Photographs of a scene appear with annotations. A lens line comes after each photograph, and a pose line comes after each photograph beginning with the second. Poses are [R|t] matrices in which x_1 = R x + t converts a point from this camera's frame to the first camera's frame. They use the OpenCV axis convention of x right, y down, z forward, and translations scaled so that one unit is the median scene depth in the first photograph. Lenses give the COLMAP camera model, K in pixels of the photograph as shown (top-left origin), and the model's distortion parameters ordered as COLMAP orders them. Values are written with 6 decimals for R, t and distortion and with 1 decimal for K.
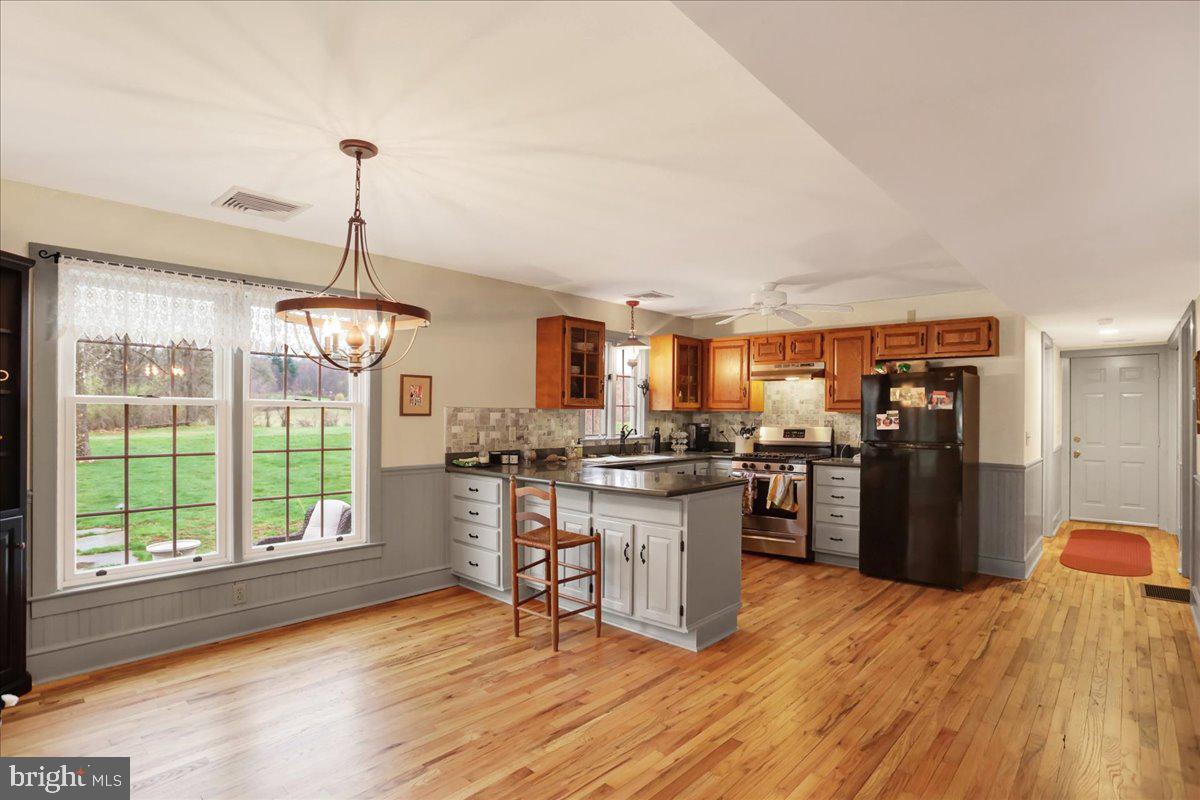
lens RADIAL K [[602.6, 0, 612.3], [0, 602.6, 423.9], [0, 0, 1]] dist [-0.032221, 0.000305]
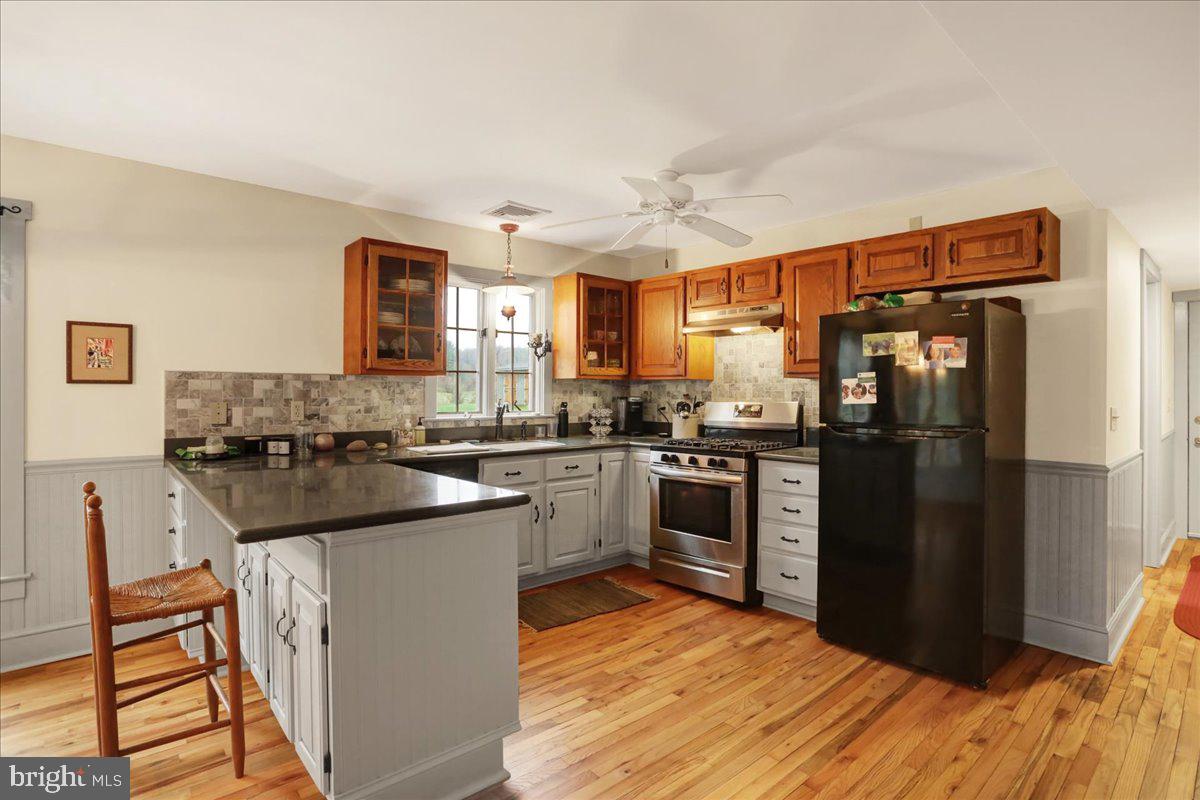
lens RADIAL K [[604.6, 0, 600.0], [0, 604.6, 400.0], [0, 0, 1]] dist [-0.043153, 0.012918]
pose [[0.992706, -0.001919, -0.120548, 0.254588], [0.001519, 0.999993, -0.003412, 0.006650], [0.120553, 0.003204, 0.992702, 0.344250]]
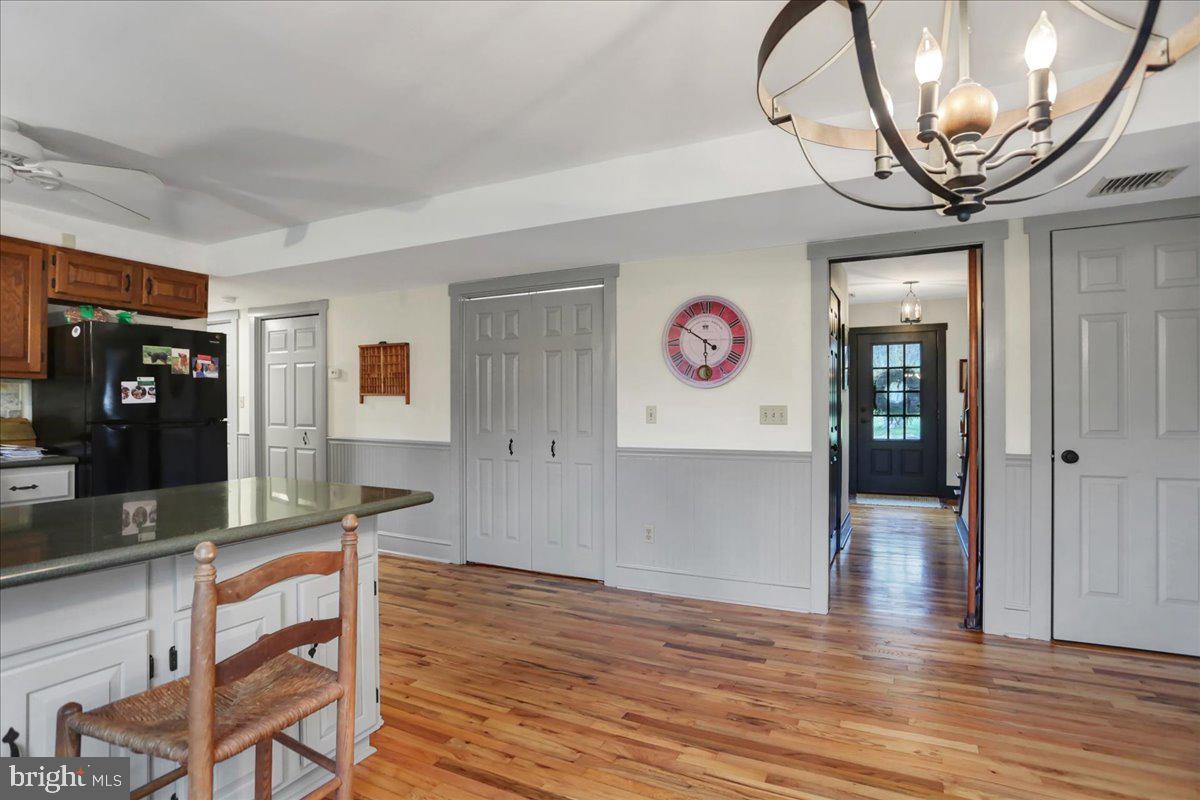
lens RADIAL K [[604.6, 0, 600.0], [0, 604.6, 400.0], [0, 0, 1]] dist [-0.043153, 0.012918]
pose [[-0.251870, 0.003810, 0.967753, -0.333932], [0.011446, 0.999934, -0.000958, 0.011591], [-0.967693, 0.010836, -0.251897, 0.598951]]
